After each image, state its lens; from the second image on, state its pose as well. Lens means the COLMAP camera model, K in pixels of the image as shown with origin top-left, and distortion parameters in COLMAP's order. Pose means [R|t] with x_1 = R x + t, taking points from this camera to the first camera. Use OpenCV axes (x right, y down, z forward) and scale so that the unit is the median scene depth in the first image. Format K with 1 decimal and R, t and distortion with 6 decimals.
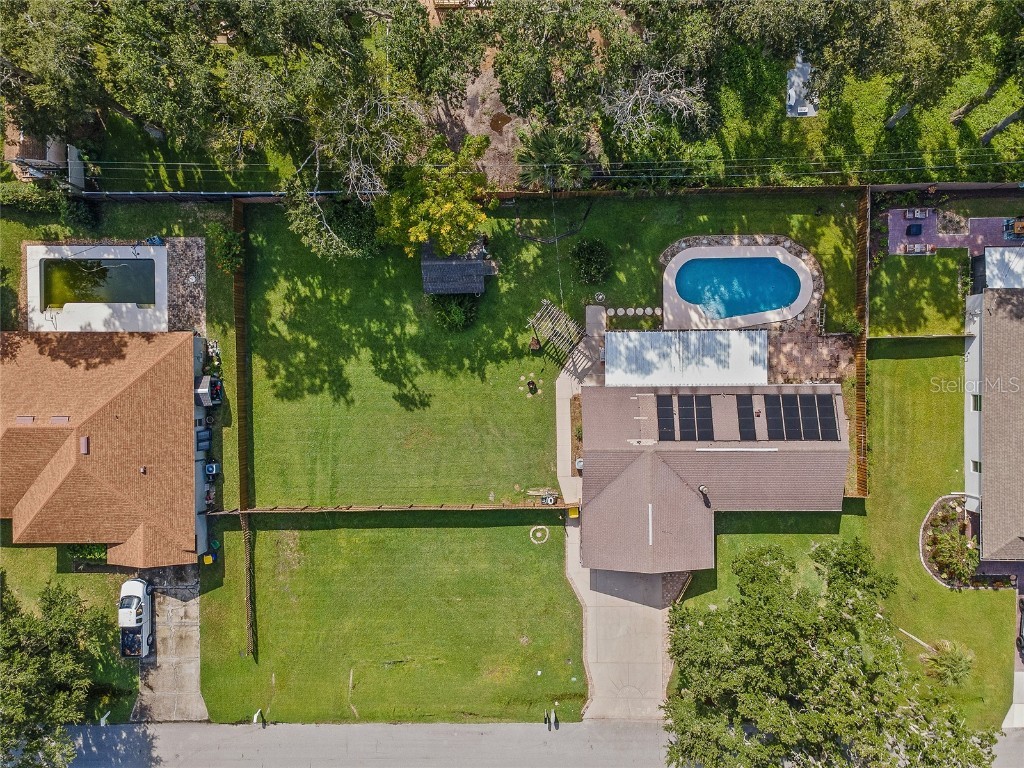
lens RADIAL K [[729.8, 0, 507.8], [0, 729.8, 431.9], [0, 0, 1]] dist [0.046519, 0.000253]
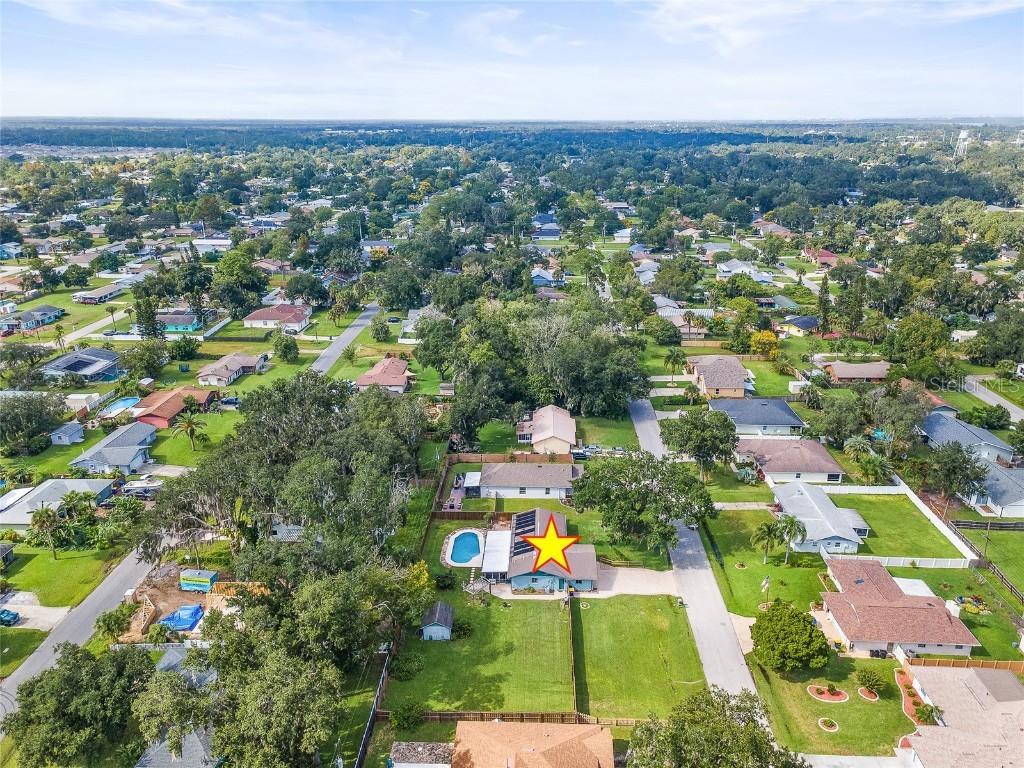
lens RADIAL K [[768.7, 0, 532.2], [0, 768.7, 384.7], [0, 0, 1]] dist [0.004230, 0.003016]
pose [[0.028832, -0.311068, 0.949950, -1.681007], [0.999328, -0.012550, -0.034440, 0.084101], [0.022635, 0.950305, 0.310497, -0.165175]]
